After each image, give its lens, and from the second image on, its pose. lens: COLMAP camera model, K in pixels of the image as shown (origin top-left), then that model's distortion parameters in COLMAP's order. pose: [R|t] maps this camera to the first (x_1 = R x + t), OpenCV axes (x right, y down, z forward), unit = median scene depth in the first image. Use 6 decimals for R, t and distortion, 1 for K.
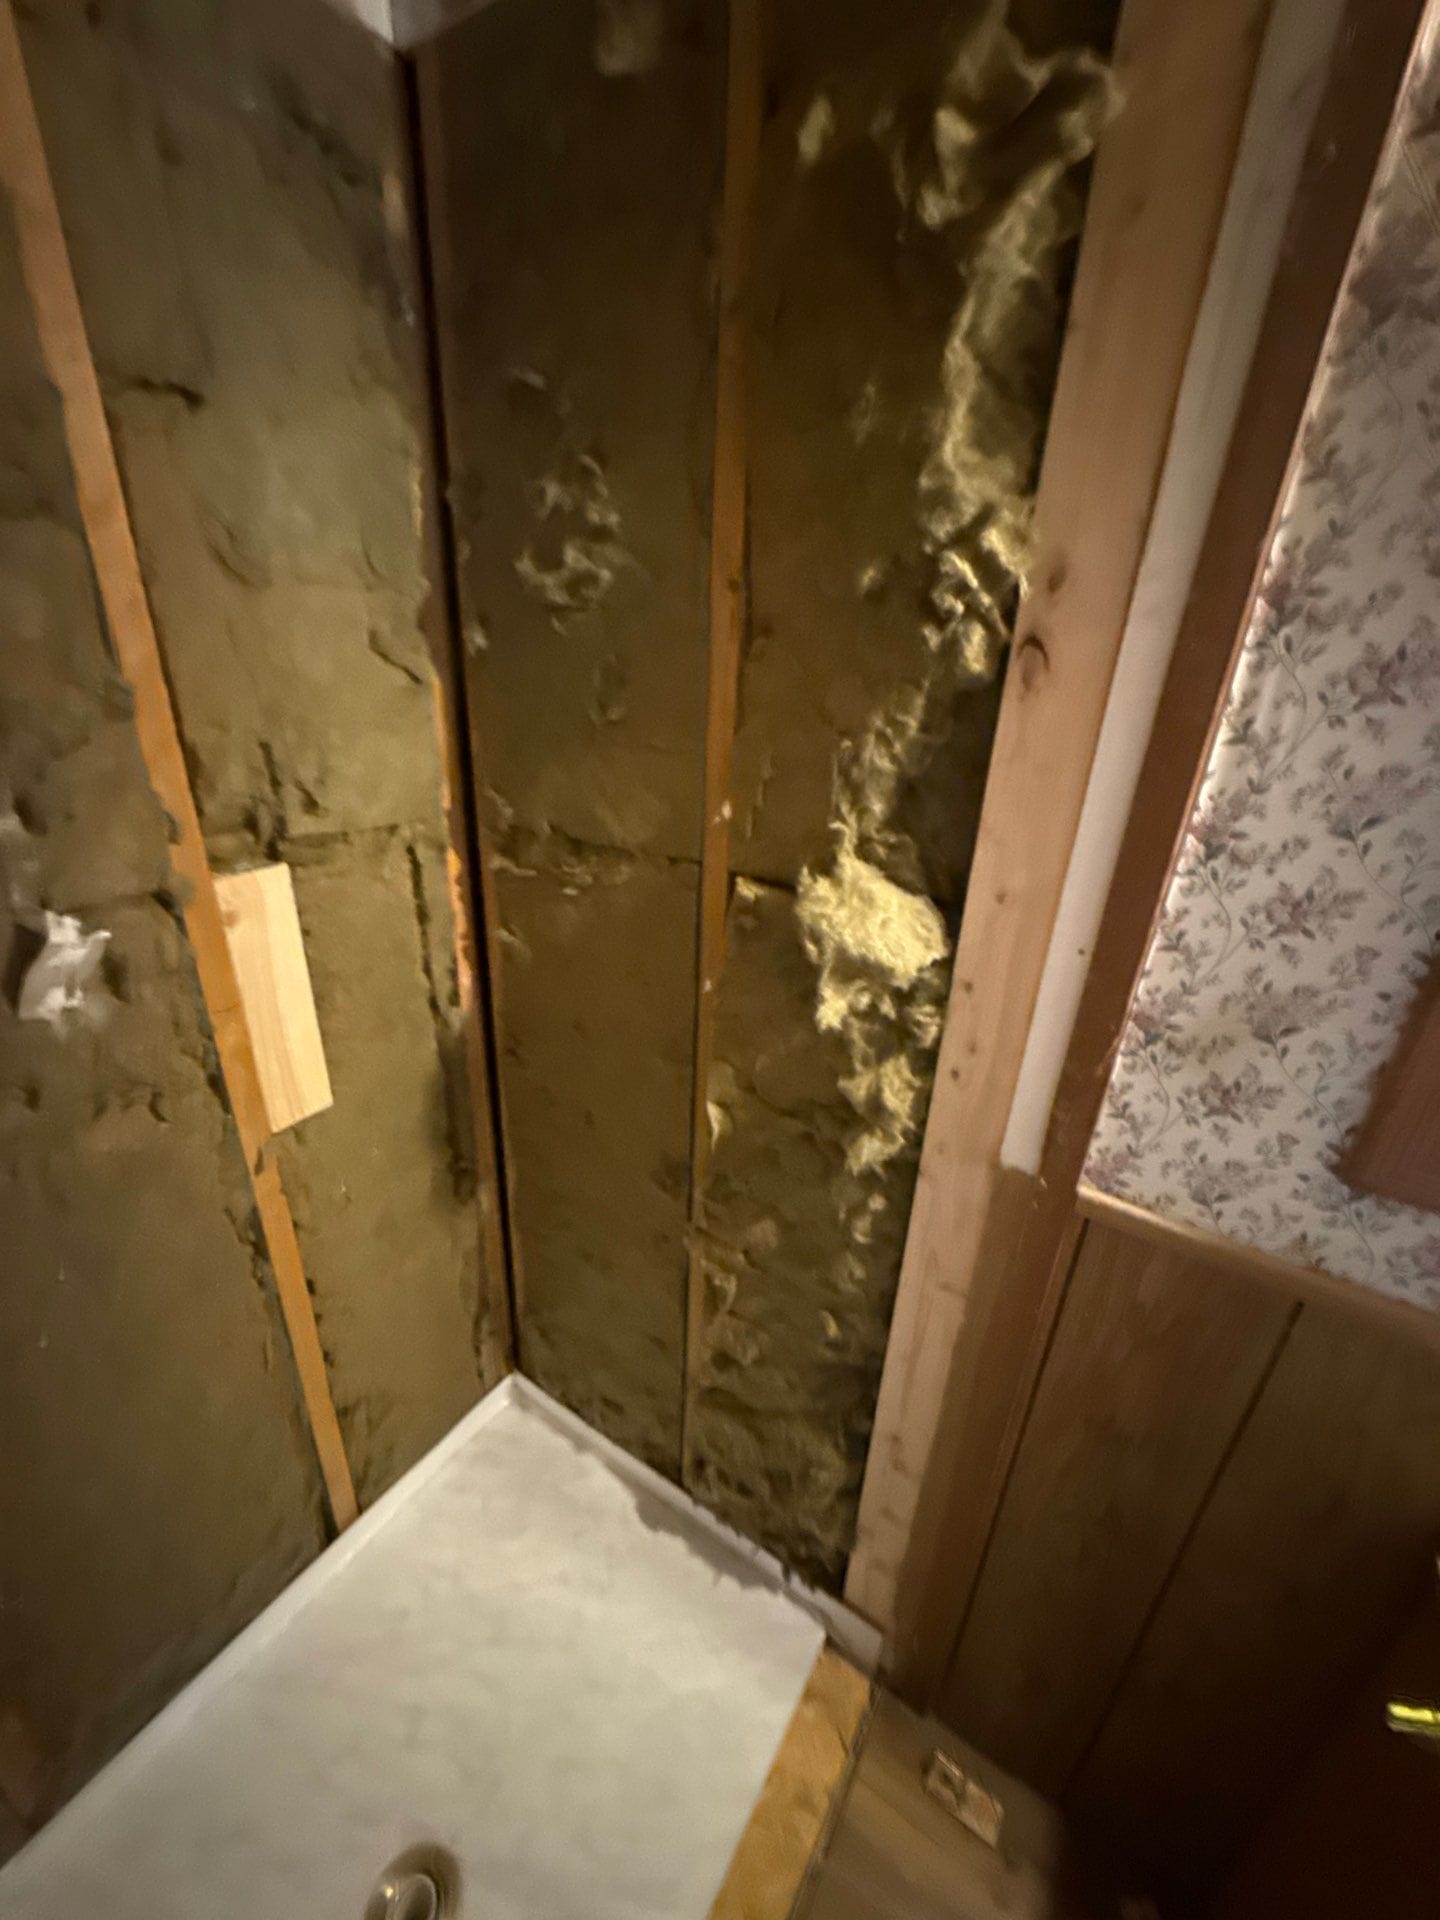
lens RADIAL K [[761.4, 0, 720.0], [0, 761.4, 960.0], [0, 0, 1]] dist [-0.002706, 0.000282]
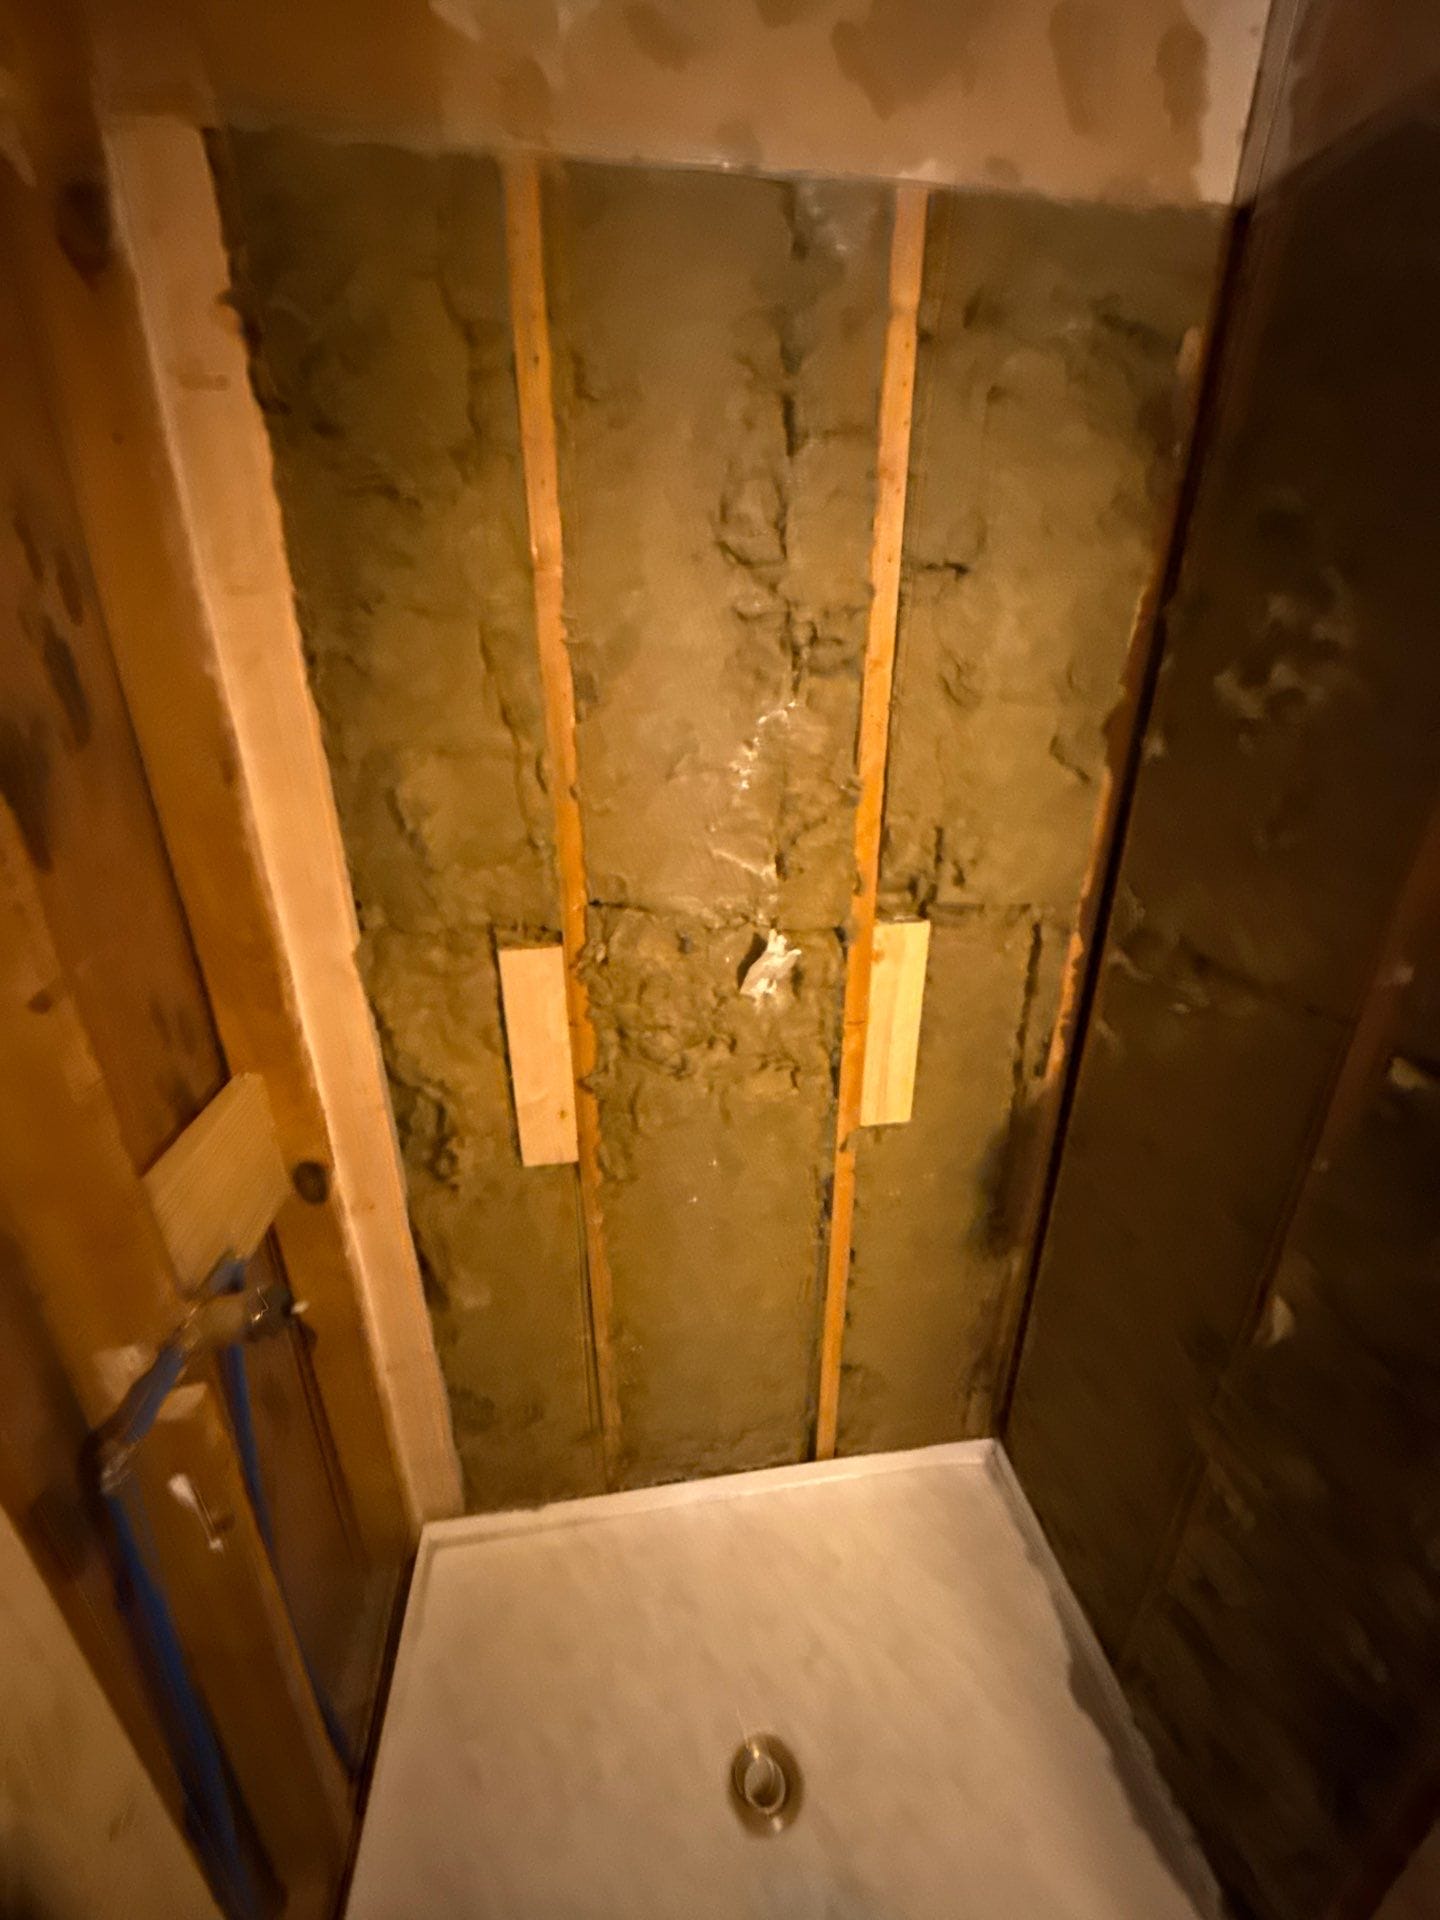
lens RADIAL K [[761.4, 0, 720.0], [0, 761.4, 960.0], [0, 0, 1]] dist [-0.002706, 0.000282]
pose [[0.656823, 0.238867, -0.715211, 0.096240], [-0.270357, 0.960038, 0.072349, -0.065867], [0.703911, 0.145842, 0.695154, -0.075457]]
